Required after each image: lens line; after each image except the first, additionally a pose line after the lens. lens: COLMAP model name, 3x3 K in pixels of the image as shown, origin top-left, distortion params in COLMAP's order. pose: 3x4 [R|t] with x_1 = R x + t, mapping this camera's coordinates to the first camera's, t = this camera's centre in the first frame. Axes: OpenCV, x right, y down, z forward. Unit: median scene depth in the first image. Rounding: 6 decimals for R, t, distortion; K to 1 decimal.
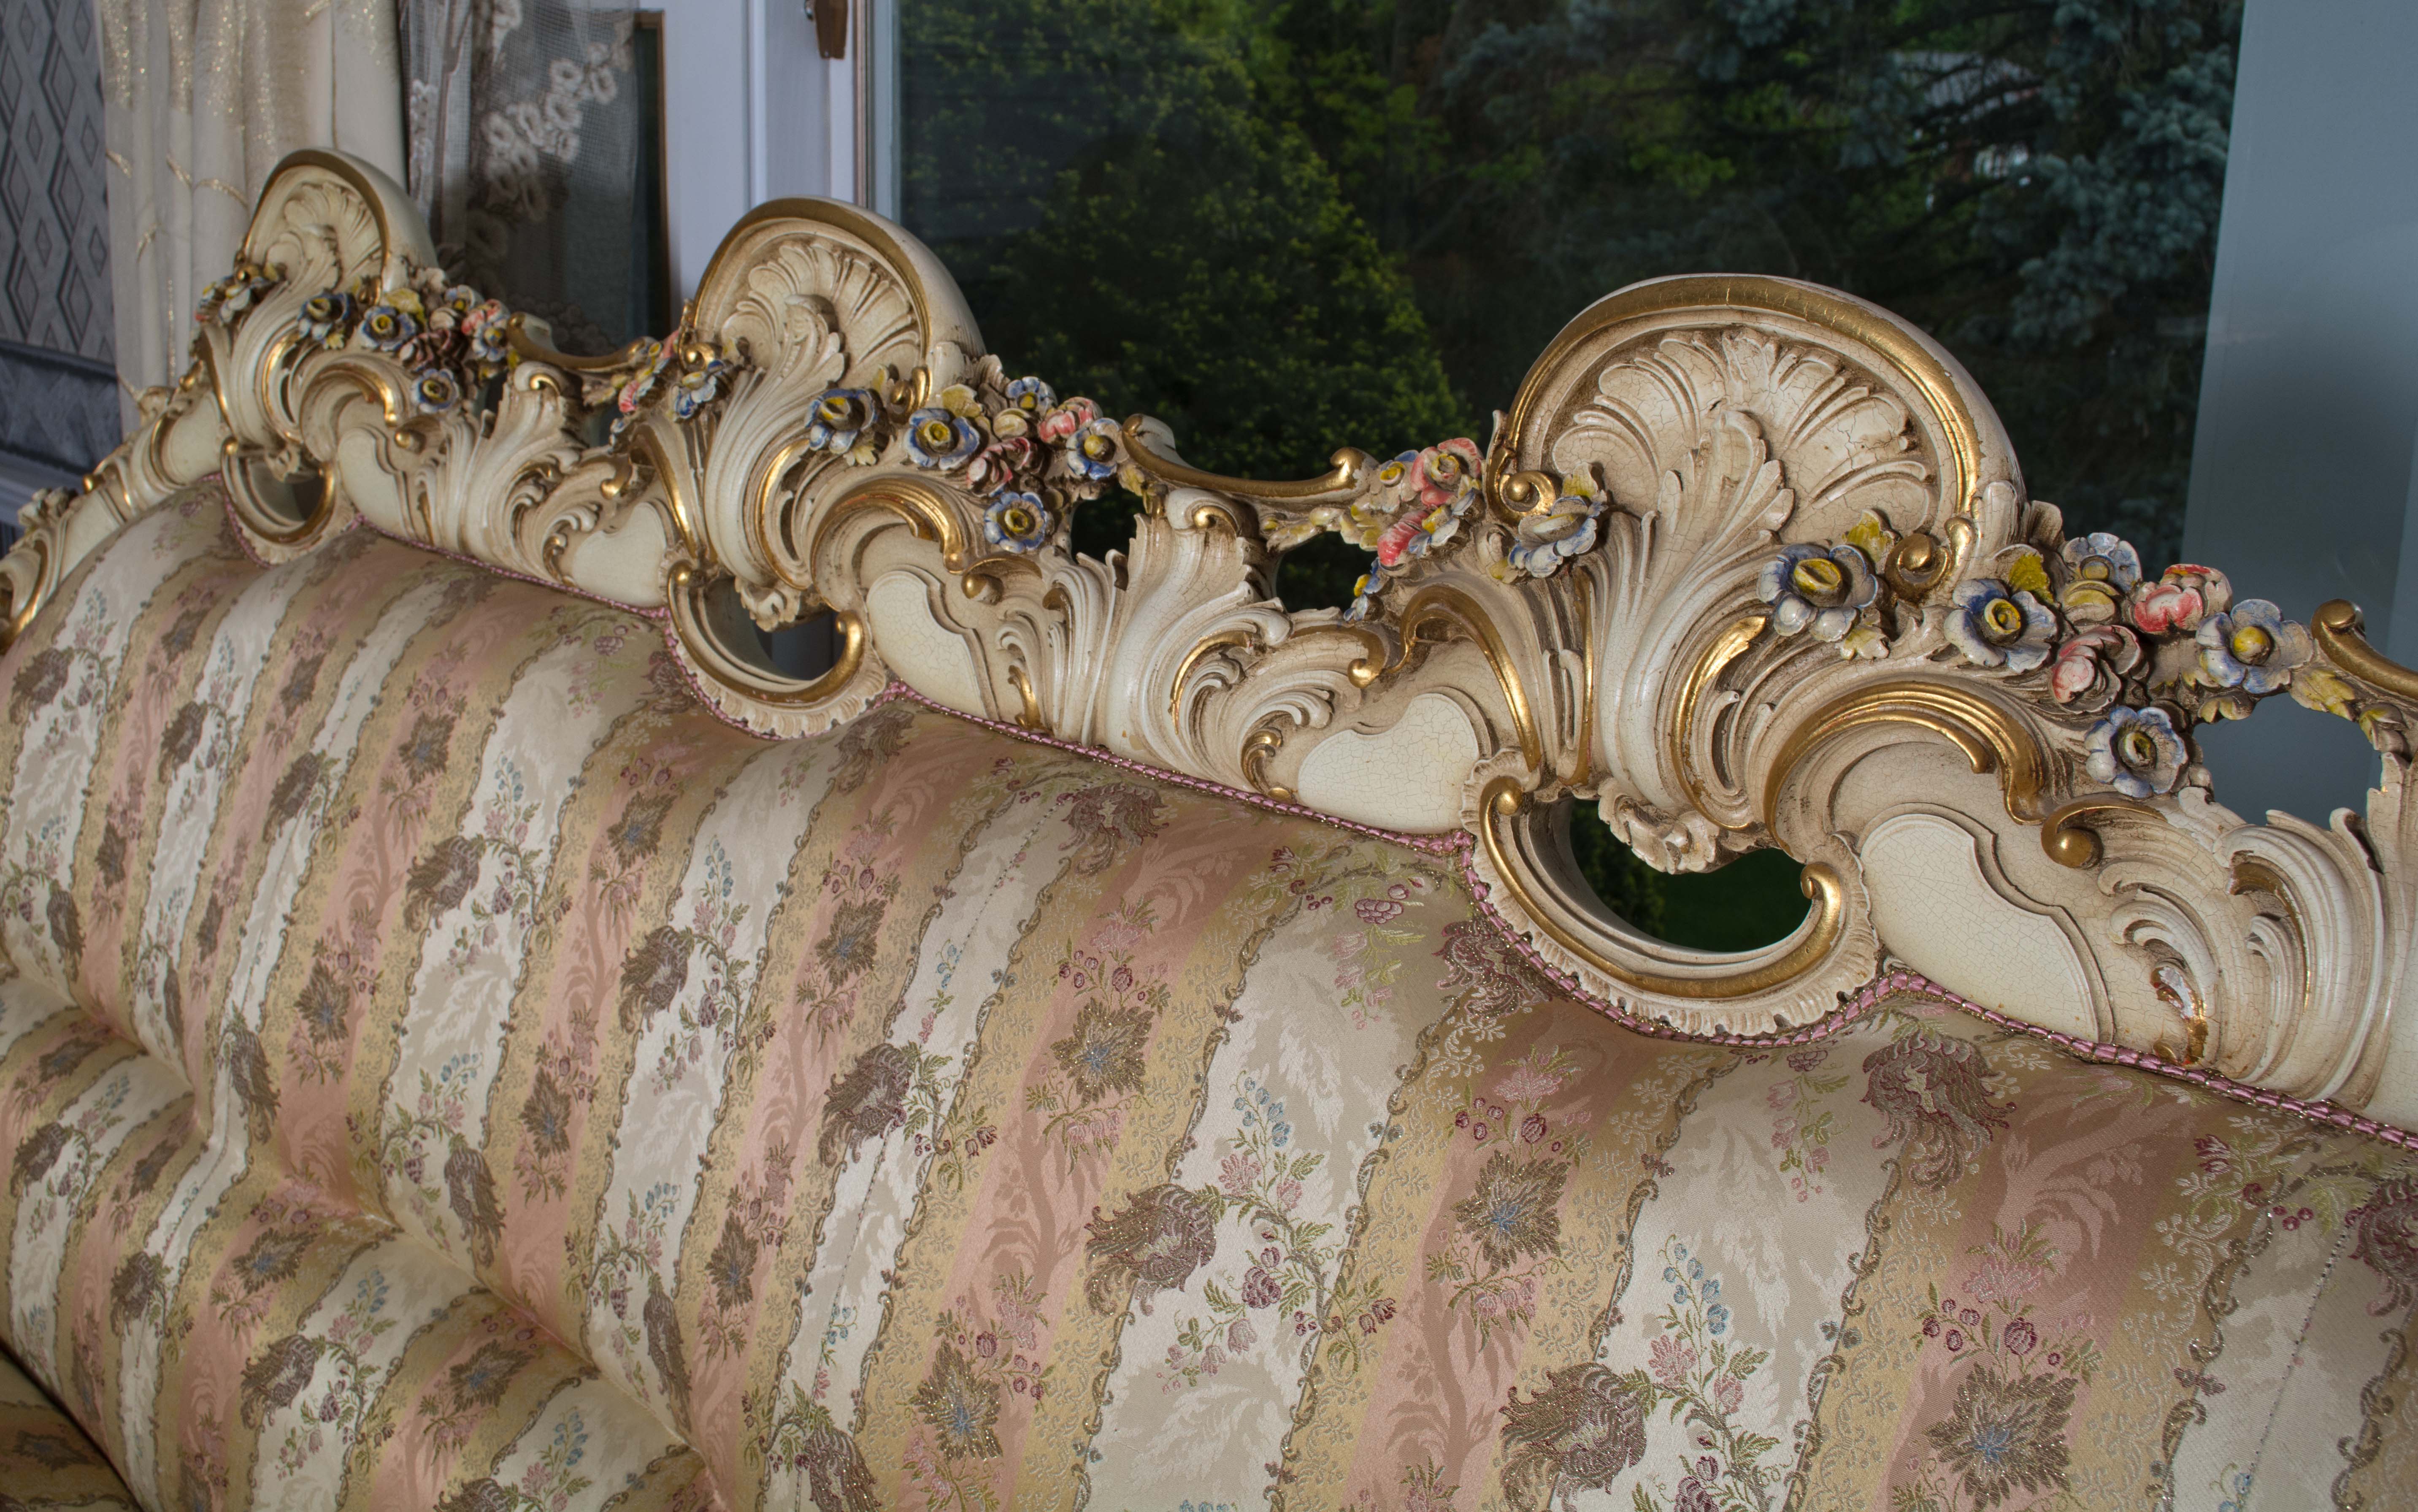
lens RADIAL K [[2193.6, 0, 1209.0], [0, 2193.6, 756.0], [0, 0, 1]] dist [-0.037054, 0.004509]
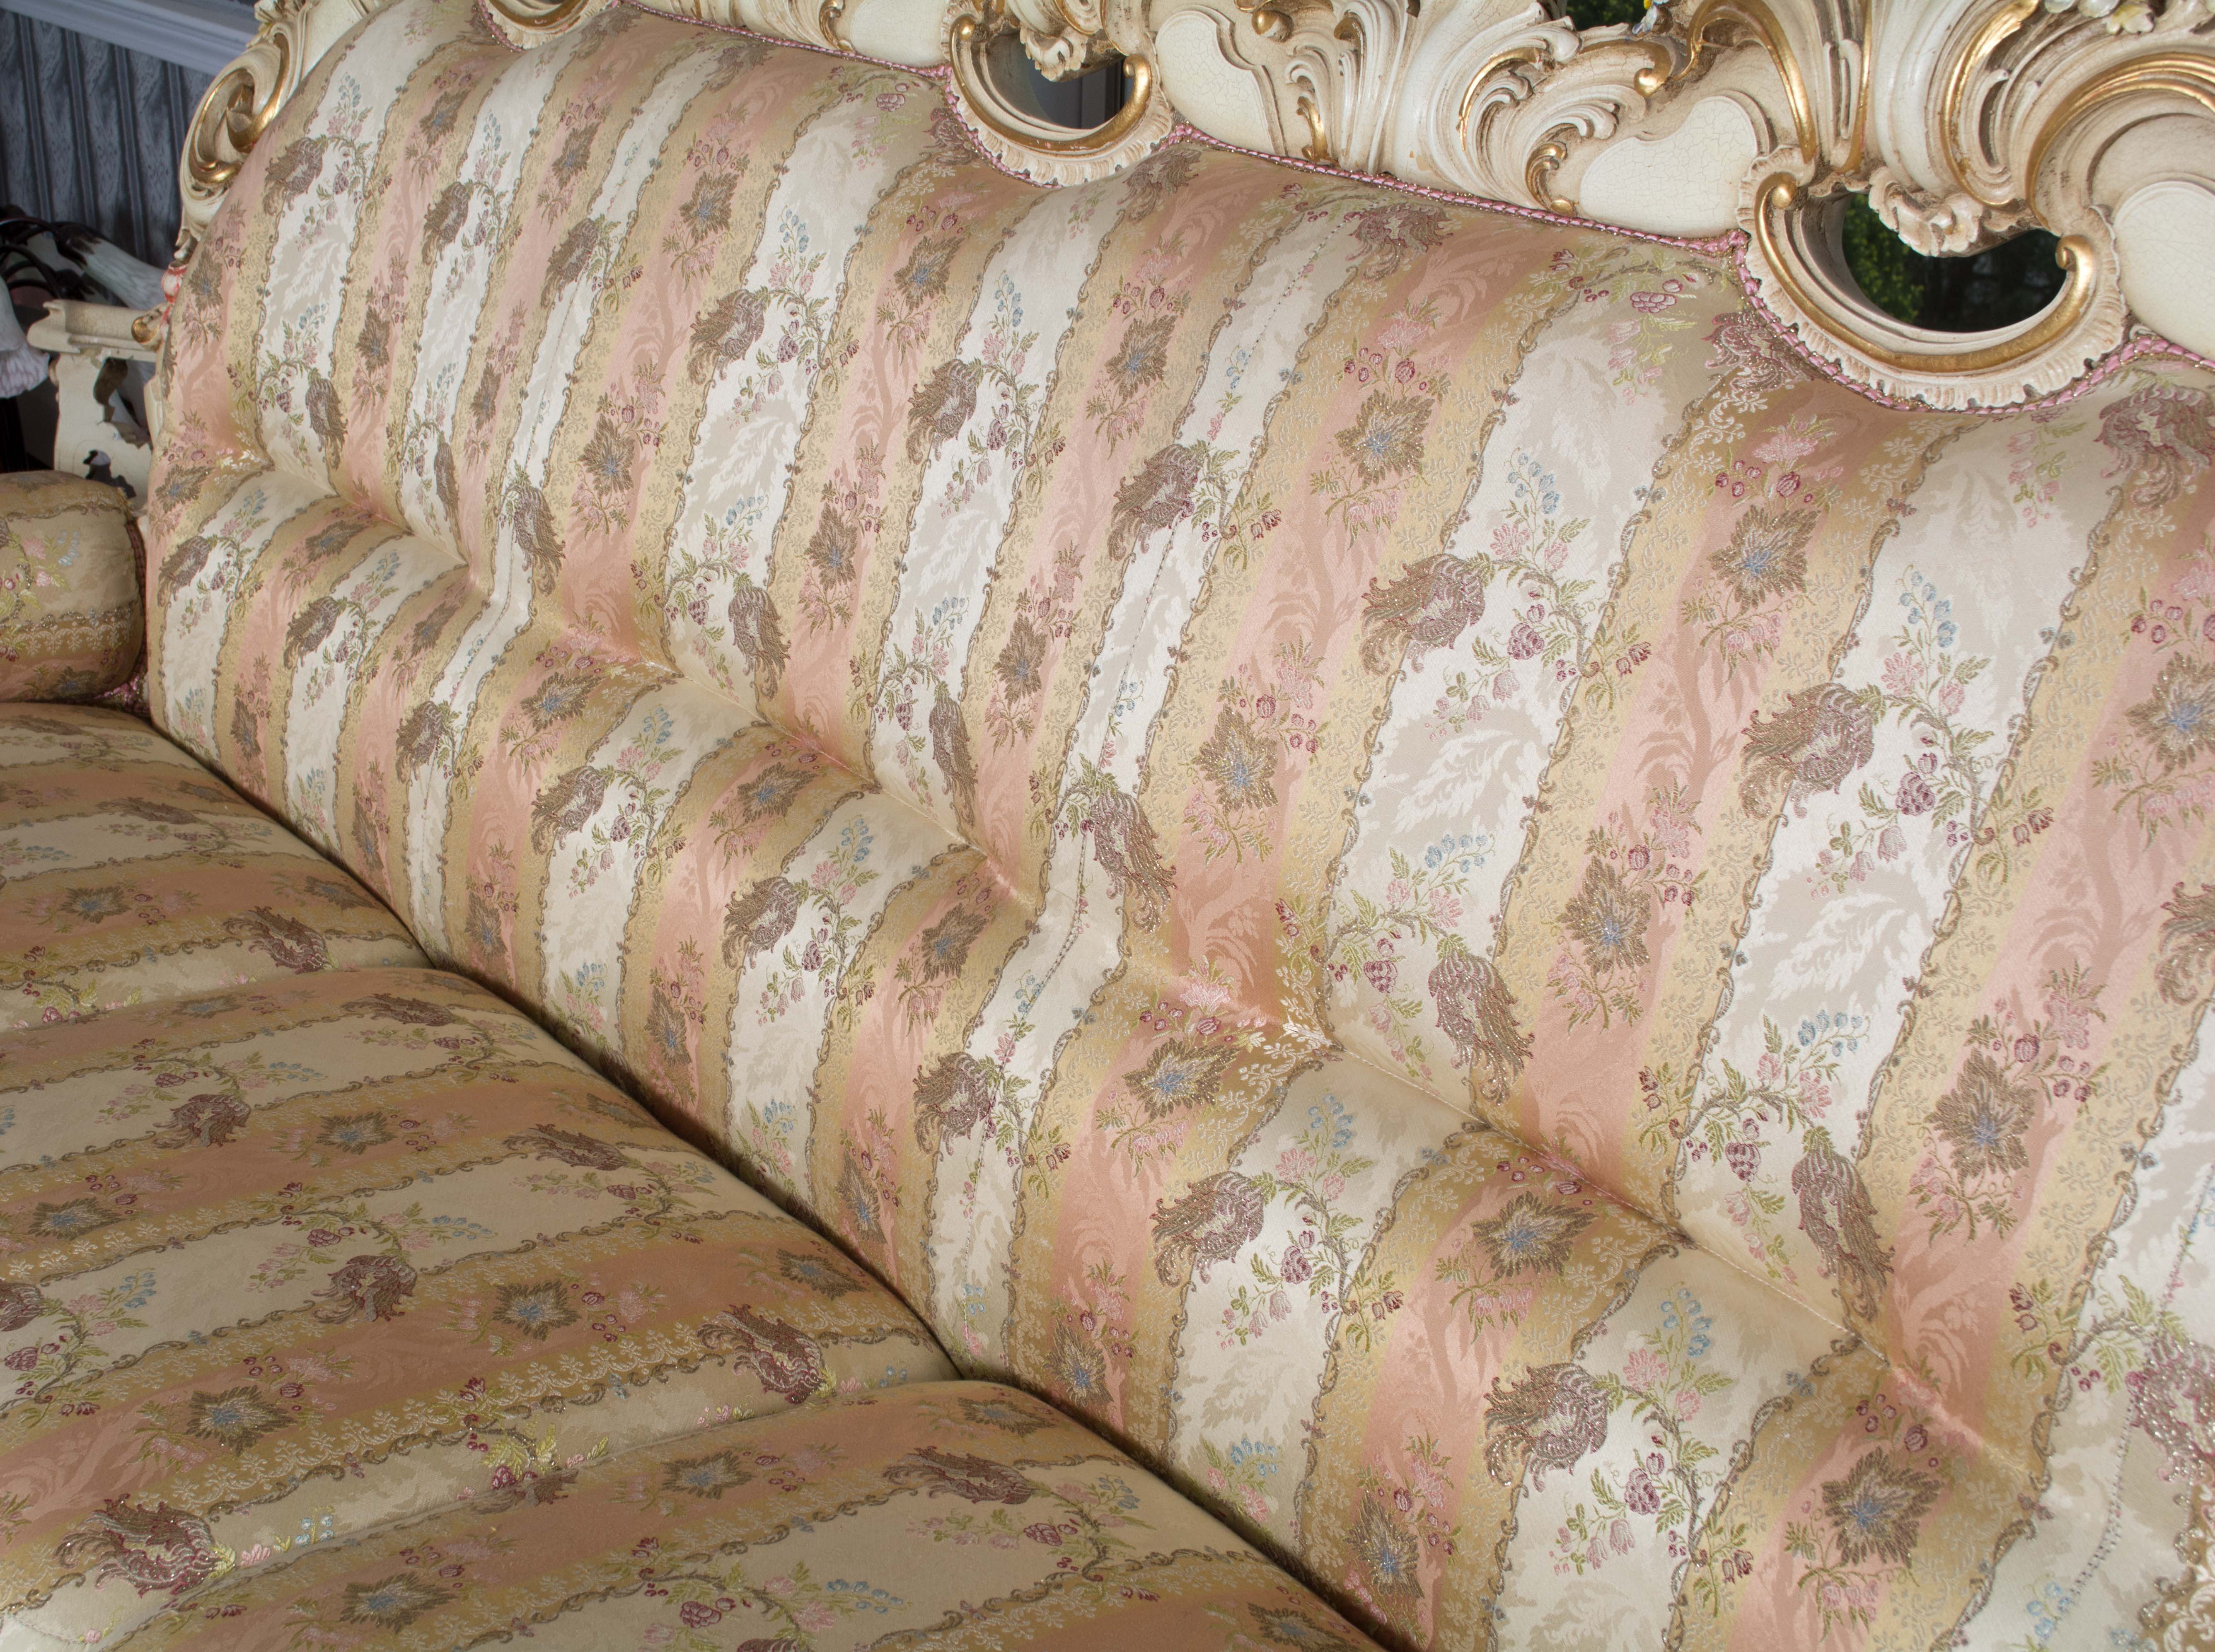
lens RADIAL K [[2681.9, 0, 1107.5], [0, 2681.9, 826.0], [0, 0, 1]] dist [-0.027106, -0.001159]
pose [[0.992397, 0.042995, -0.115325, -0.021512], [-0.028064, 0.991364, 0.128098, 0.145219], [0.119837, -0.123887, 0.985034, -0.300454]]
